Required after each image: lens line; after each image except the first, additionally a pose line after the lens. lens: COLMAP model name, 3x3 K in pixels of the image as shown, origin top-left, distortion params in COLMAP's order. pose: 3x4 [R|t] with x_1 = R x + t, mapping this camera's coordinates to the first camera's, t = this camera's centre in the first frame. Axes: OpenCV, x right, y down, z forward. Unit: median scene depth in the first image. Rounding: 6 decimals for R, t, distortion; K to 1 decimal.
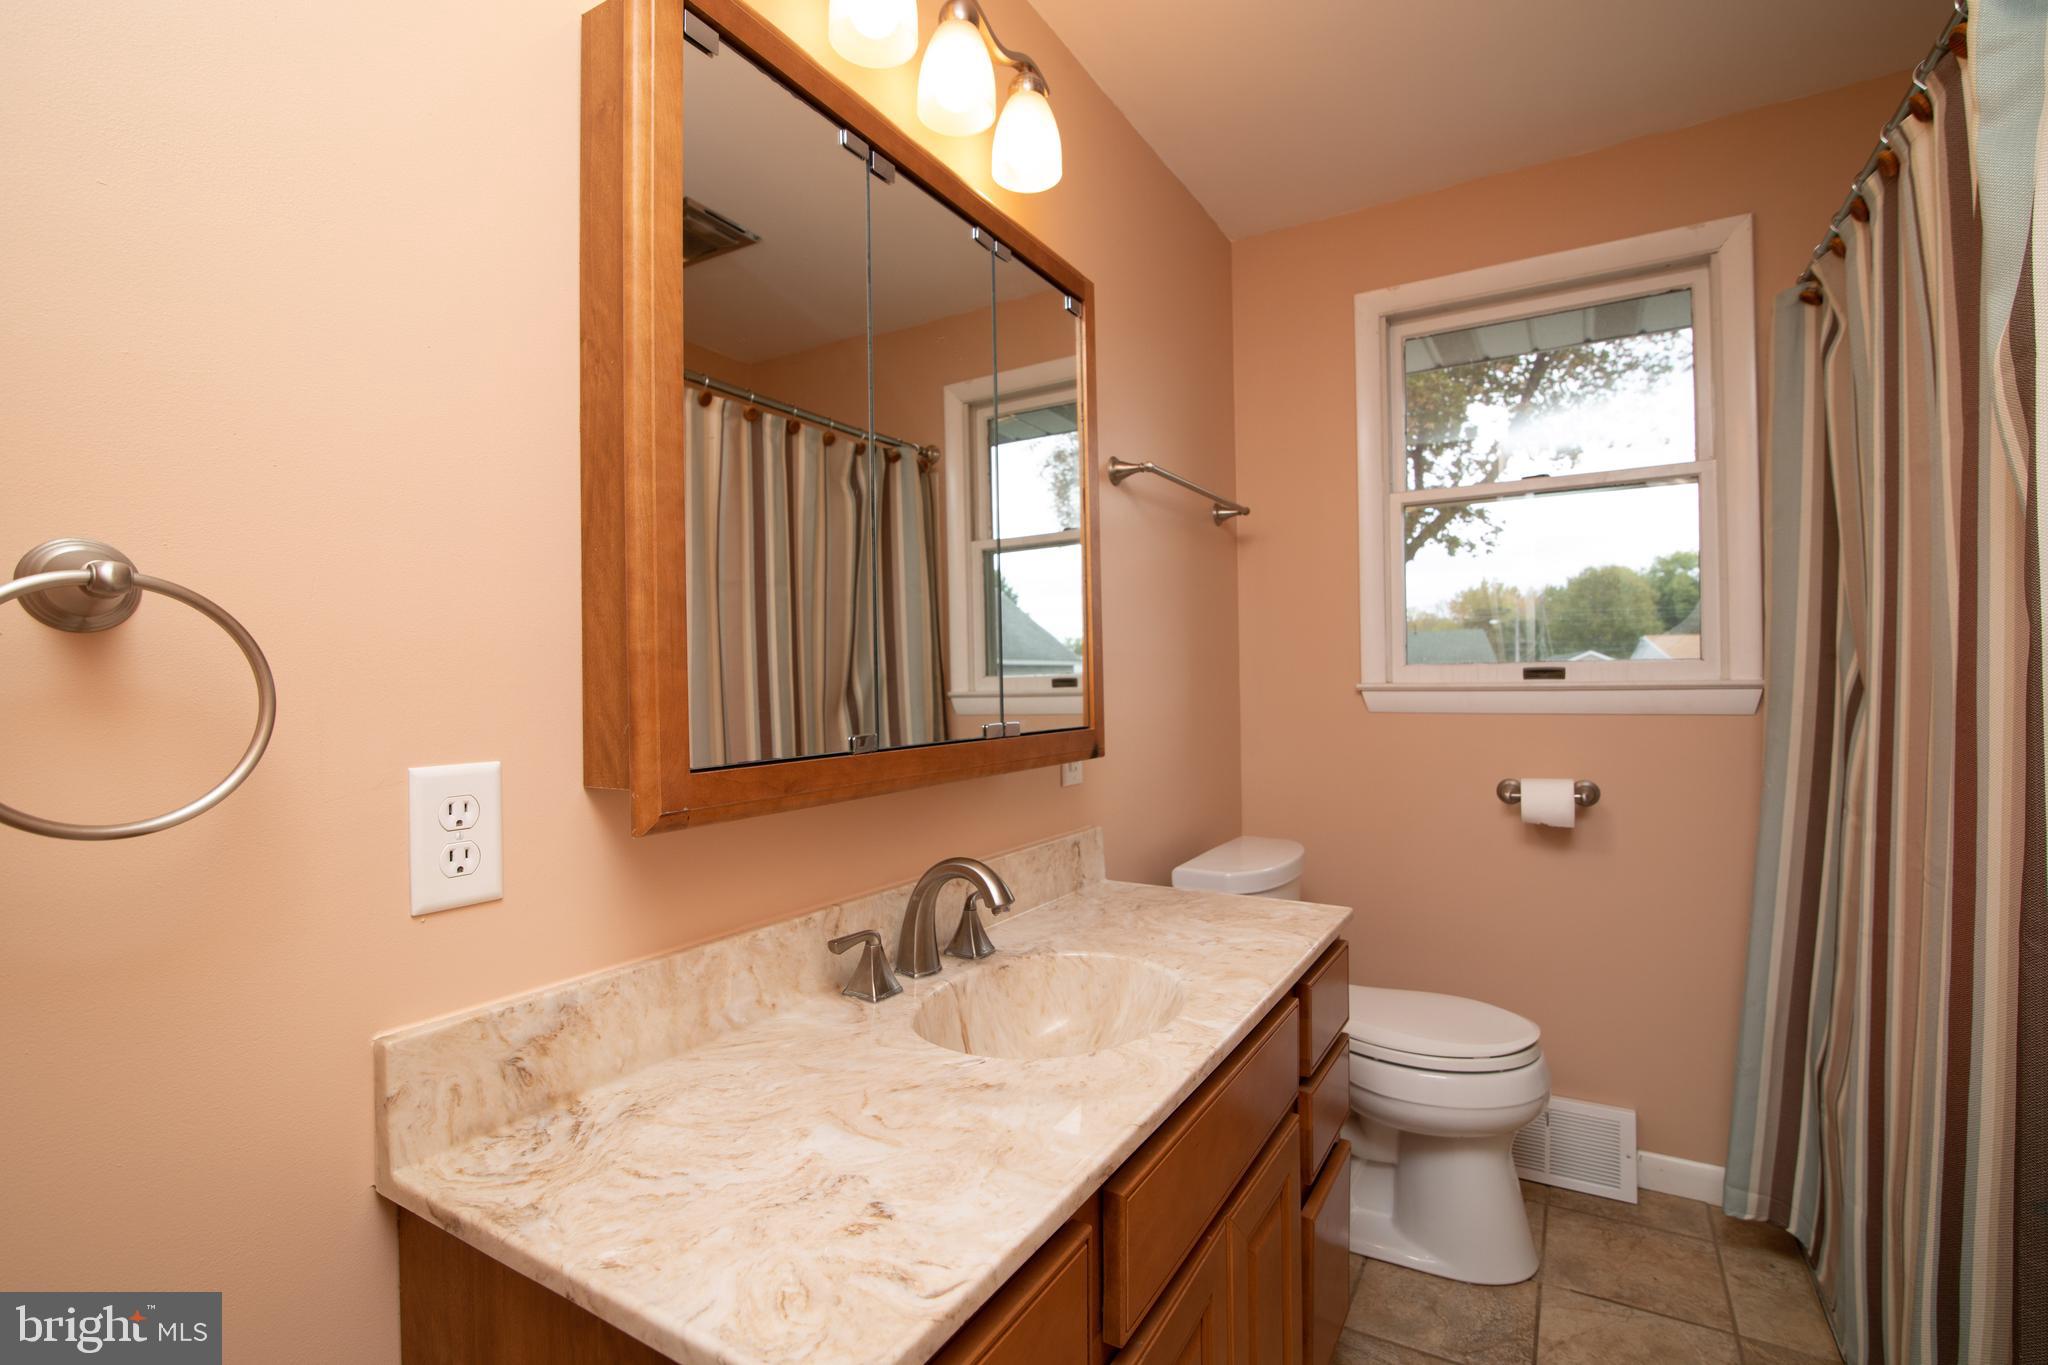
lens RADIAL K [[935.7, 0, 1029.8], [0, 935.7, 676.8], [0, 0, 1]] dist [-0.024330, 0.003777]
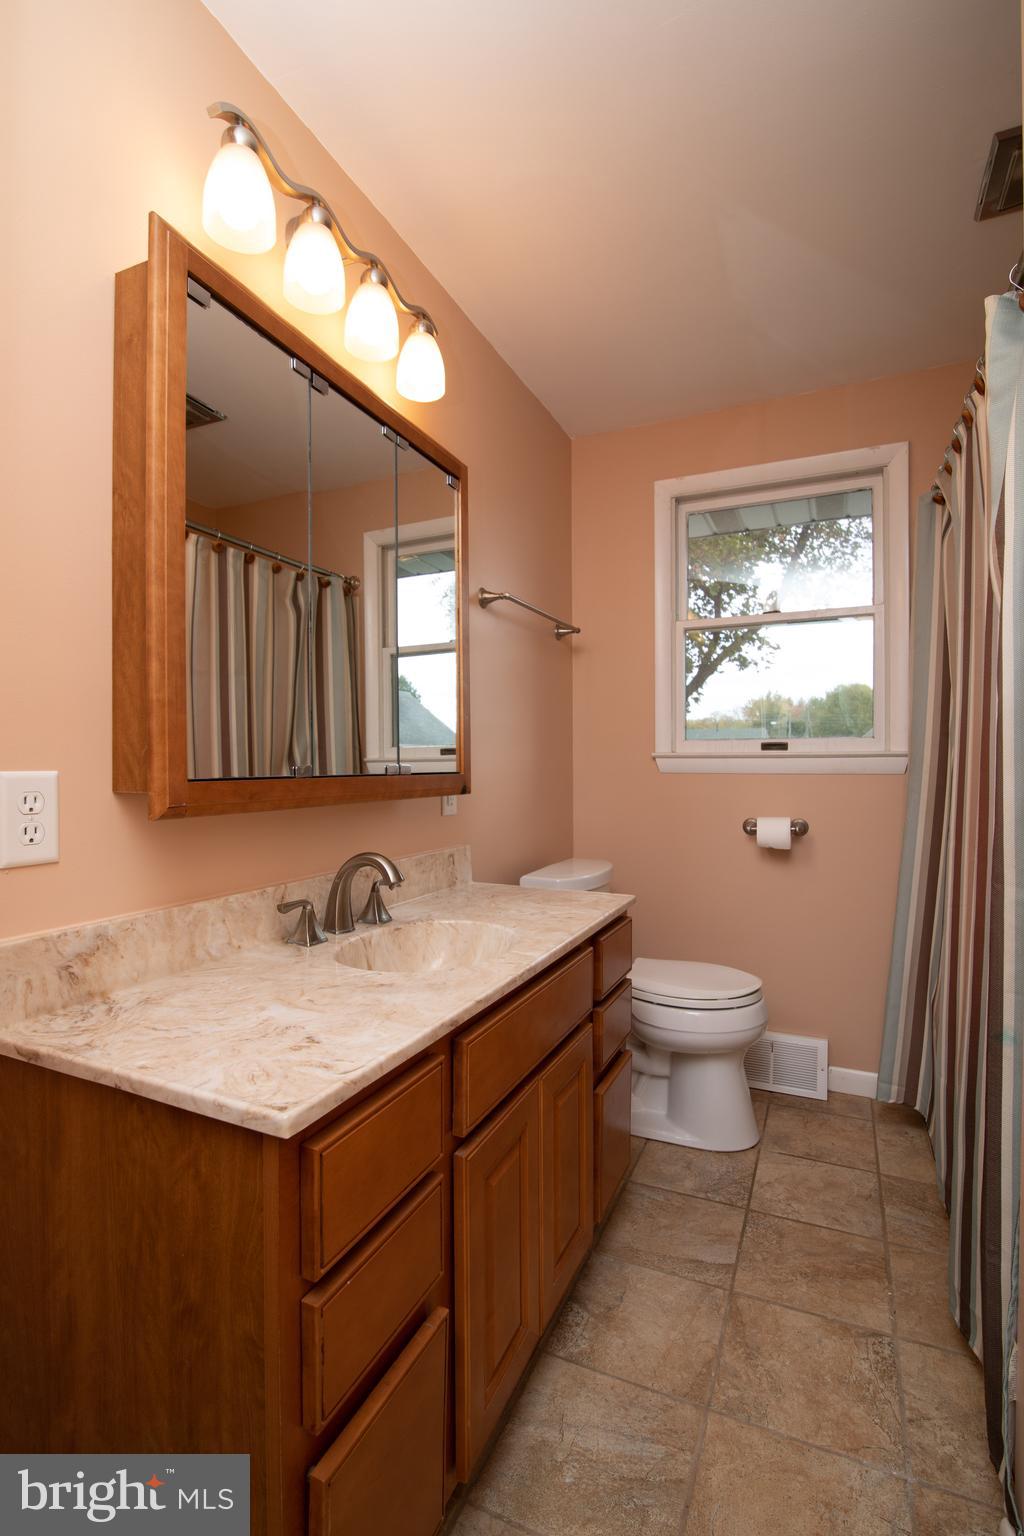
lens RADIAL K [[701.8, 0, 501.9], [0, 701.8, 762.5], [0, 0, 1]] dist [-0.024330, 0.003777]
pose [[0.994444, 0.011025, 0.104686, 0.017531], [-0.012111, 0.999879, 0.009744, 0.034207], [-0.104566, -0.010957, 0.994458, -0.119226]]
